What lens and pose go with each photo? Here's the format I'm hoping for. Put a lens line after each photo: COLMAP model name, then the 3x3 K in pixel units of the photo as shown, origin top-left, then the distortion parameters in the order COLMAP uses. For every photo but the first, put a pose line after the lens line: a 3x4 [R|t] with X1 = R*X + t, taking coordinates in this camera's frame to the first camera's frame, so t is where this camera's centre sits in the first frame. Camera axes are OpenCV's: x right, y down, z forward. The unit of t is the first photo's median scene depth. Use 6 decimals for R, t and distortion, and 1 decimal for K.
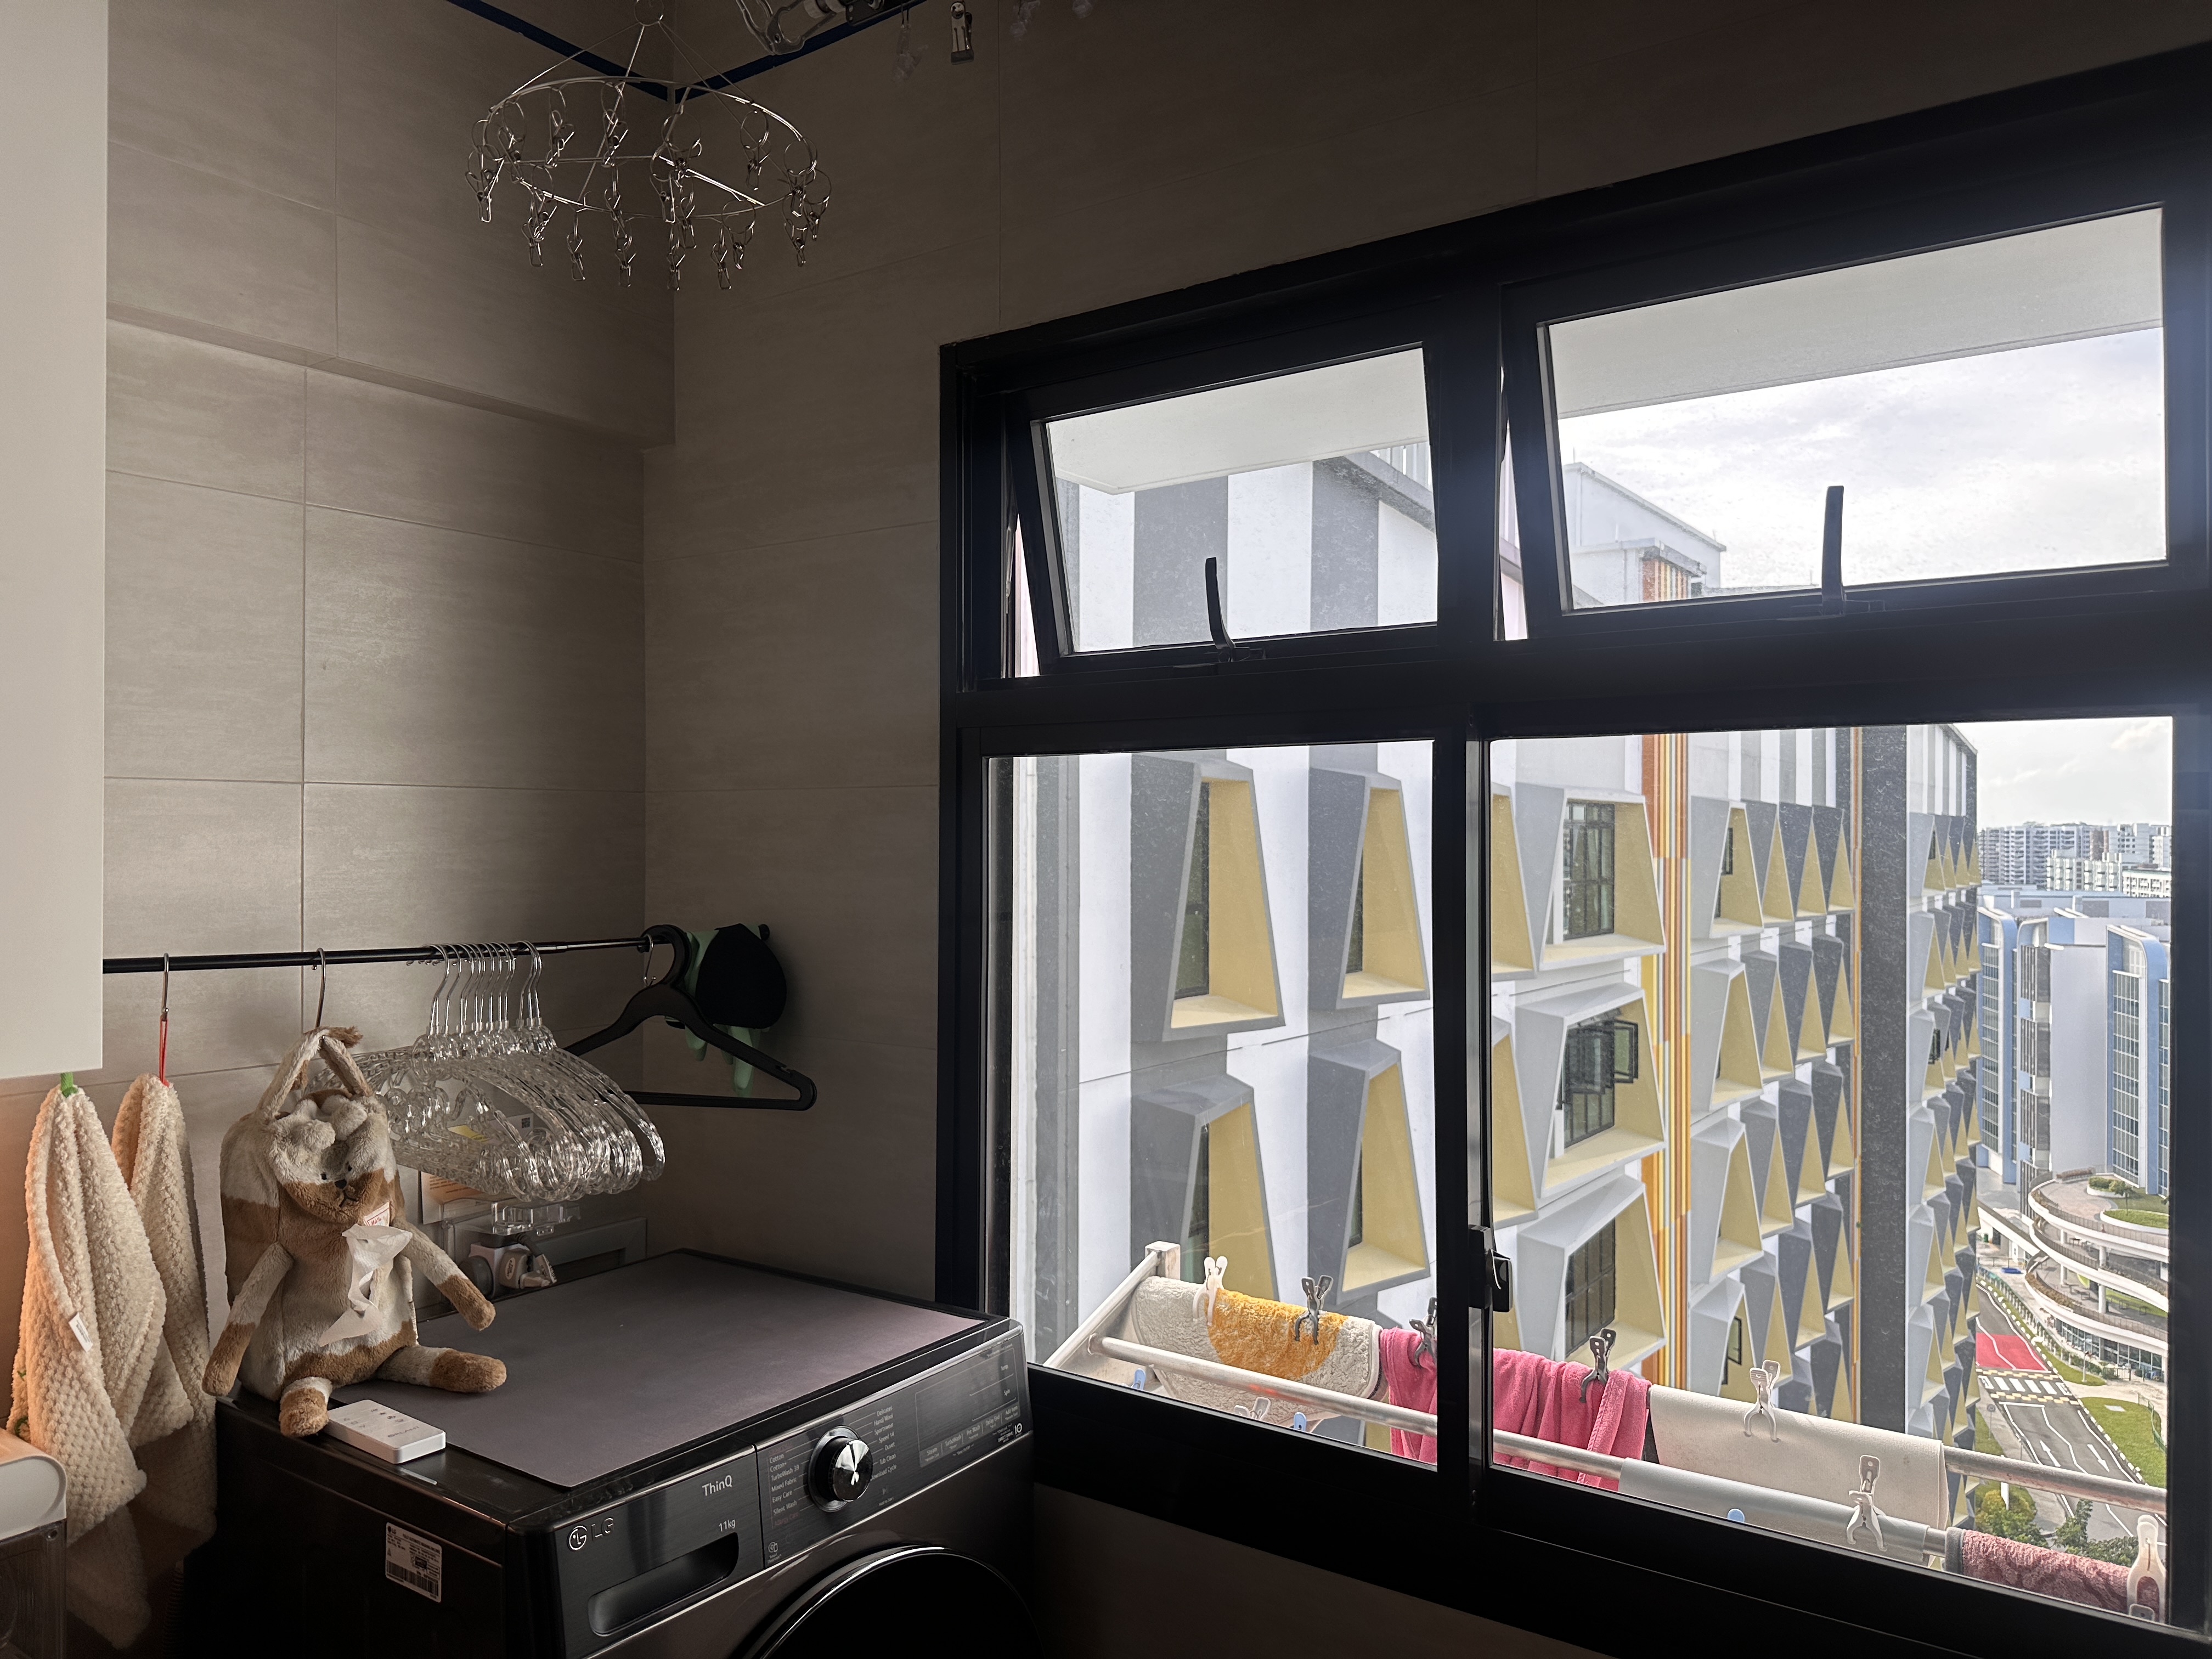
lens RADIAL K [[1540.0, 0, 1141.9], [0, 1540.0, 839.2], [0, 0, 1]] dist [0.004622, -0.003452]
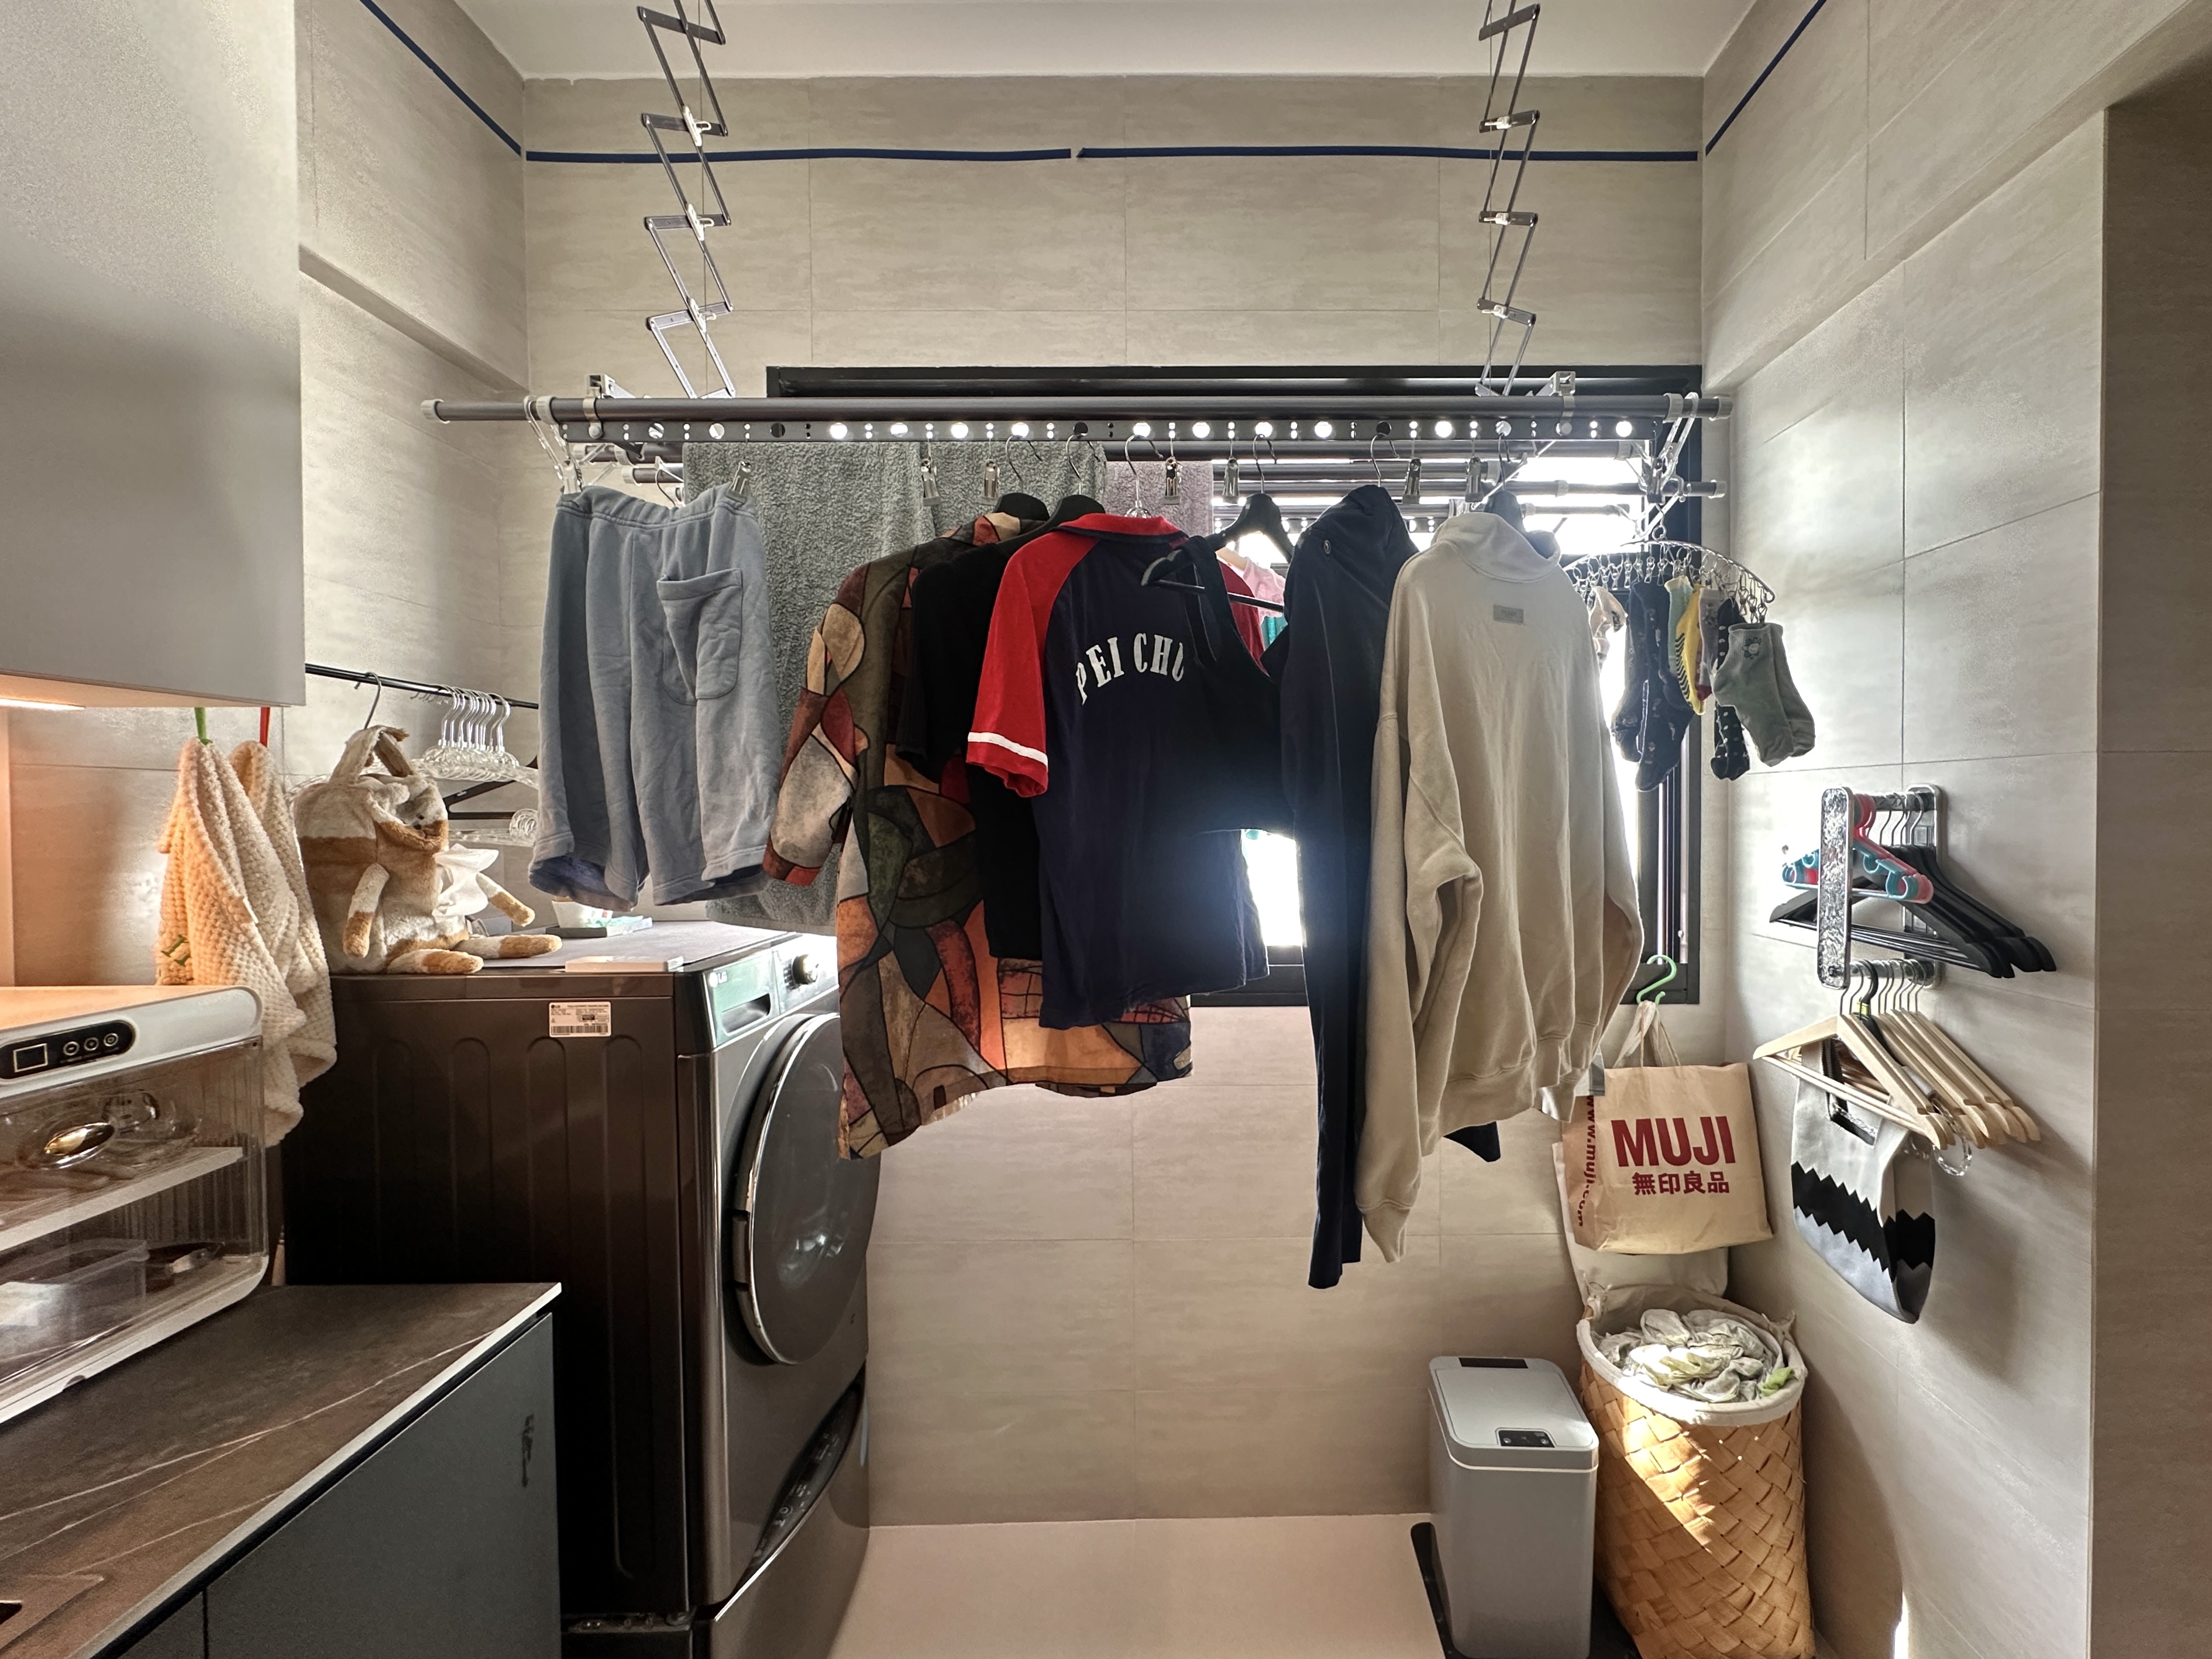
lens RADIAL K [[919.9, 0, 1186.3], [0, 919.9, 832.2], [0, 0, 1]] dist [0.000178, -0.000013]
pose [[0.819685, -0.022844, 0.572358, -0.377832], [0.010561, 0.999637, 0.024773, 0.192245], [-0.572717, -0.014261, 0.819629, -0.121110]]
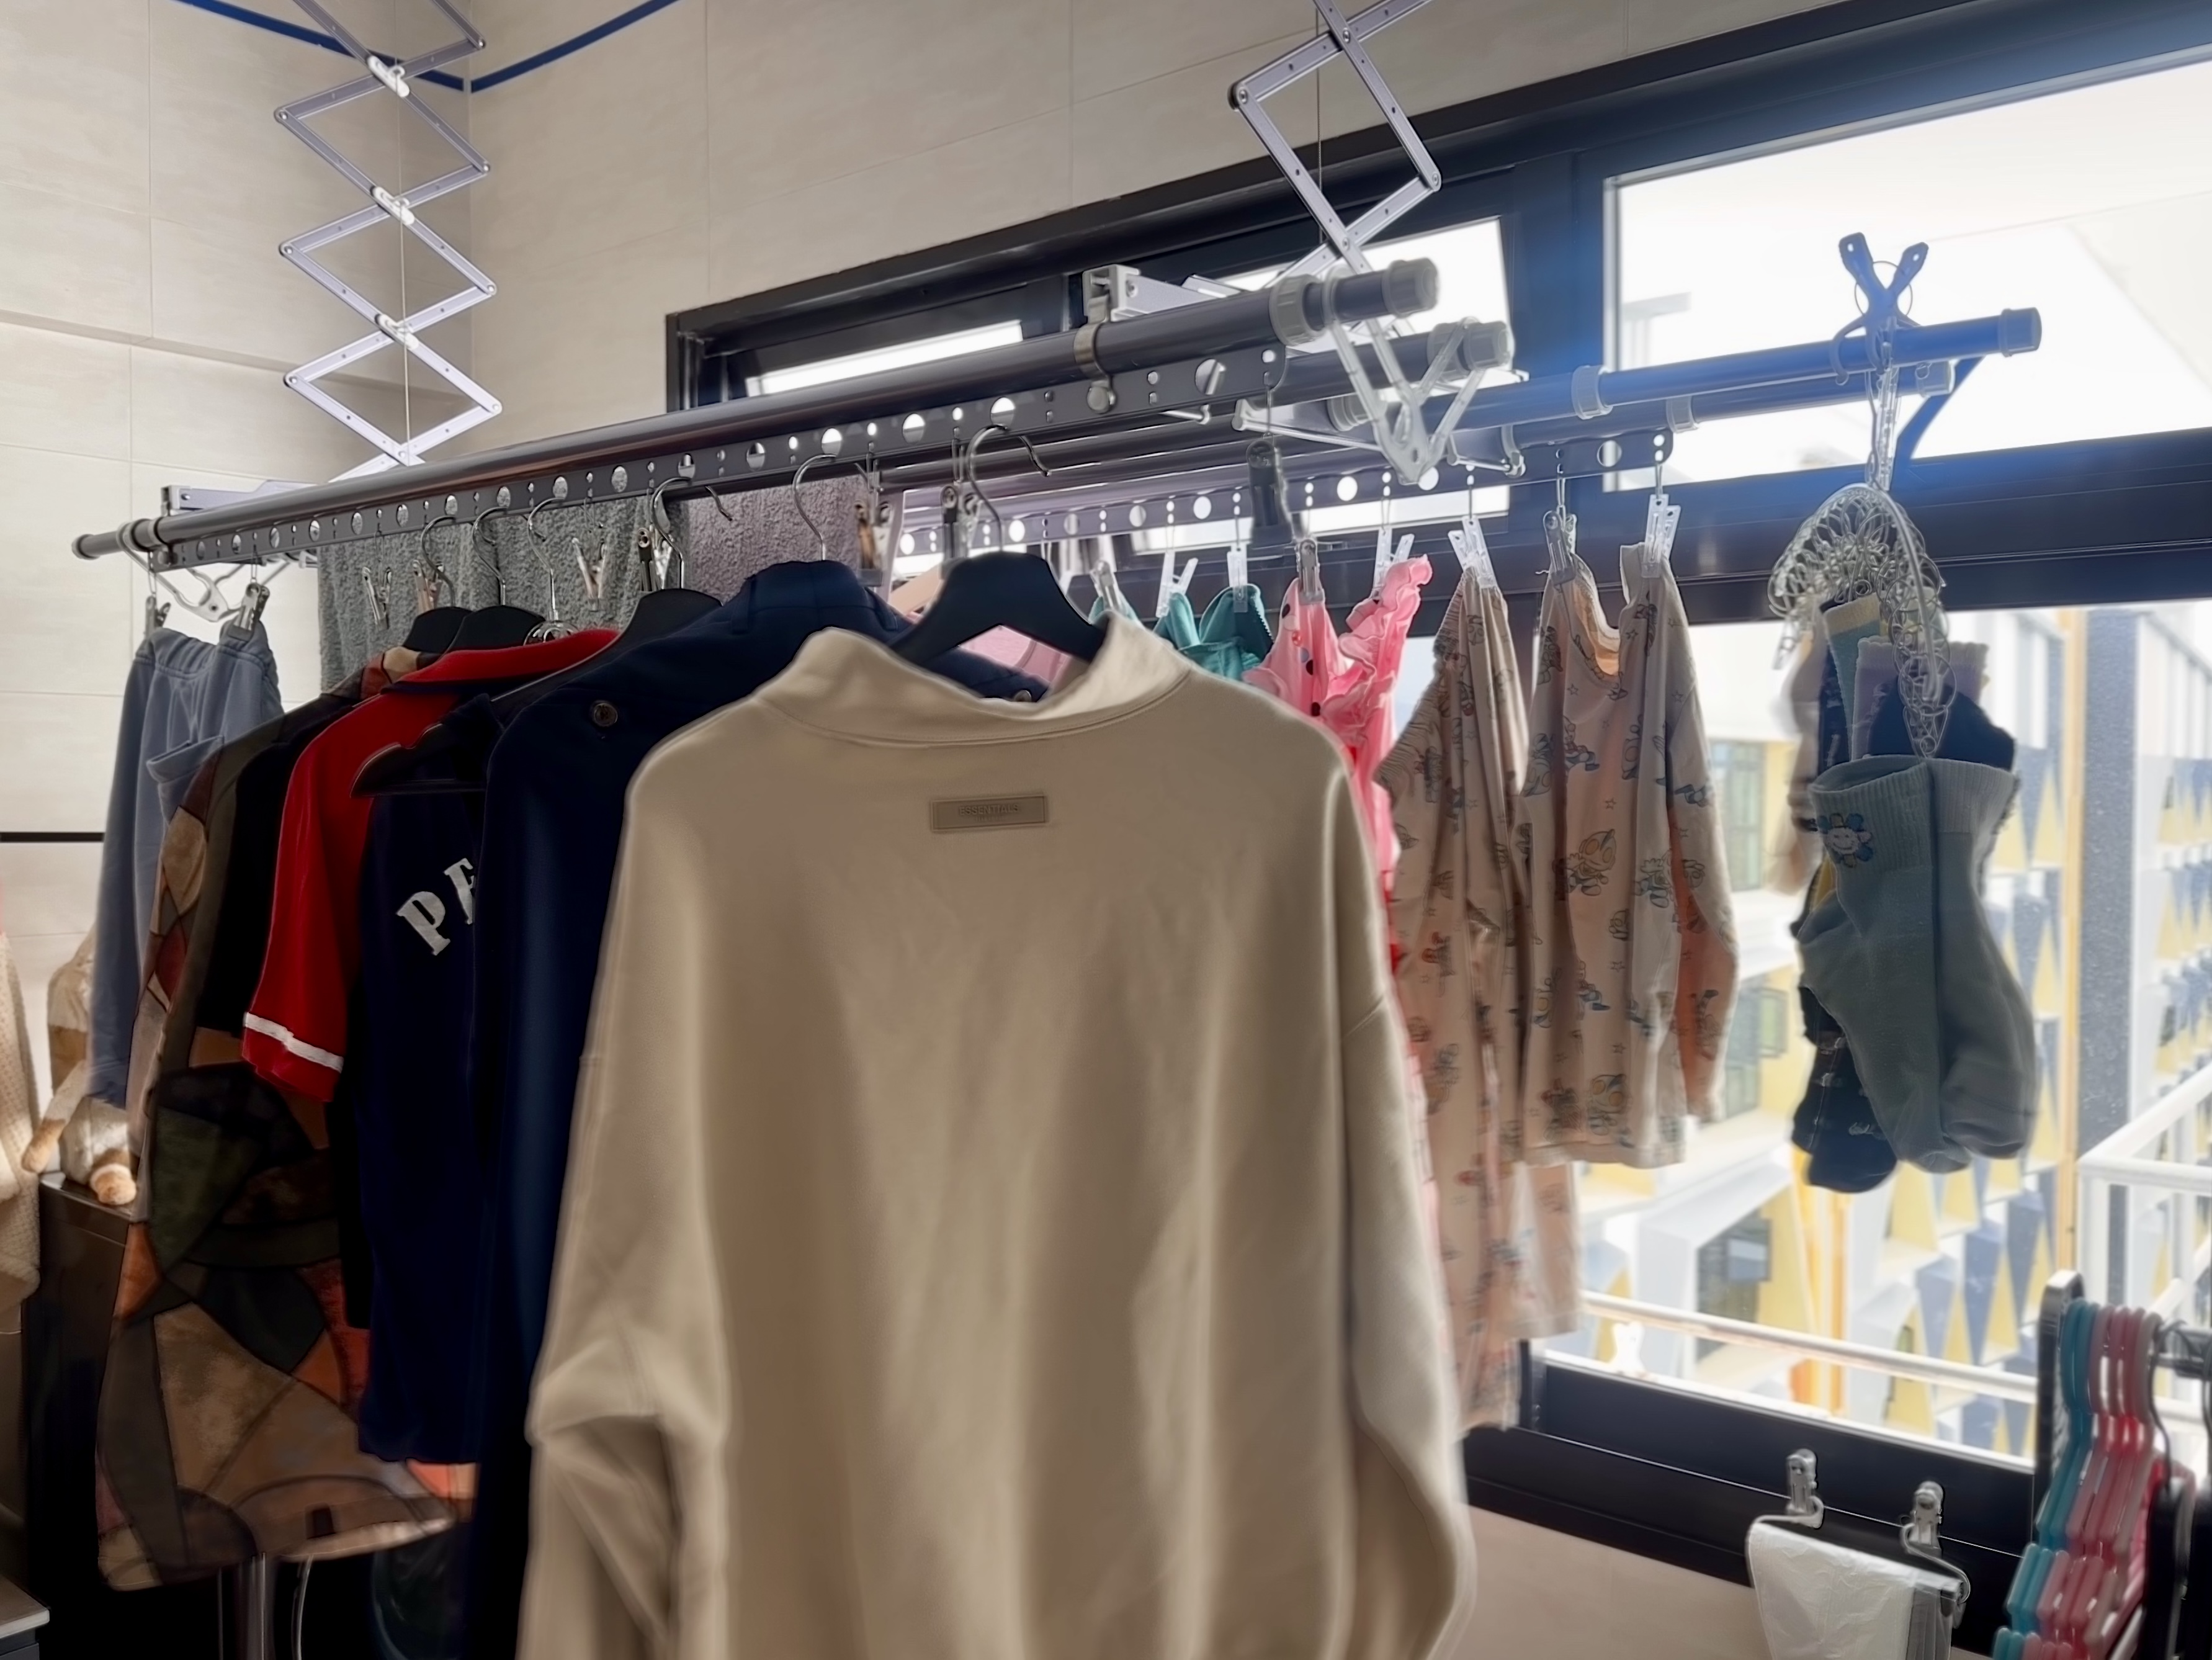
lens RADIAL K [[1721.3, 0, 1106.0], [0, 1721.3, 830.0], [0, 0, 1]] dist [-0.002398, 0.000668]
pose [[0.996154, 0.004710, -0.087488, 0.339945], [-0.002375, 0.999639, 0.026776, 0.031580], [0.087582, -0.026465, 0.995806, -0.276586]]
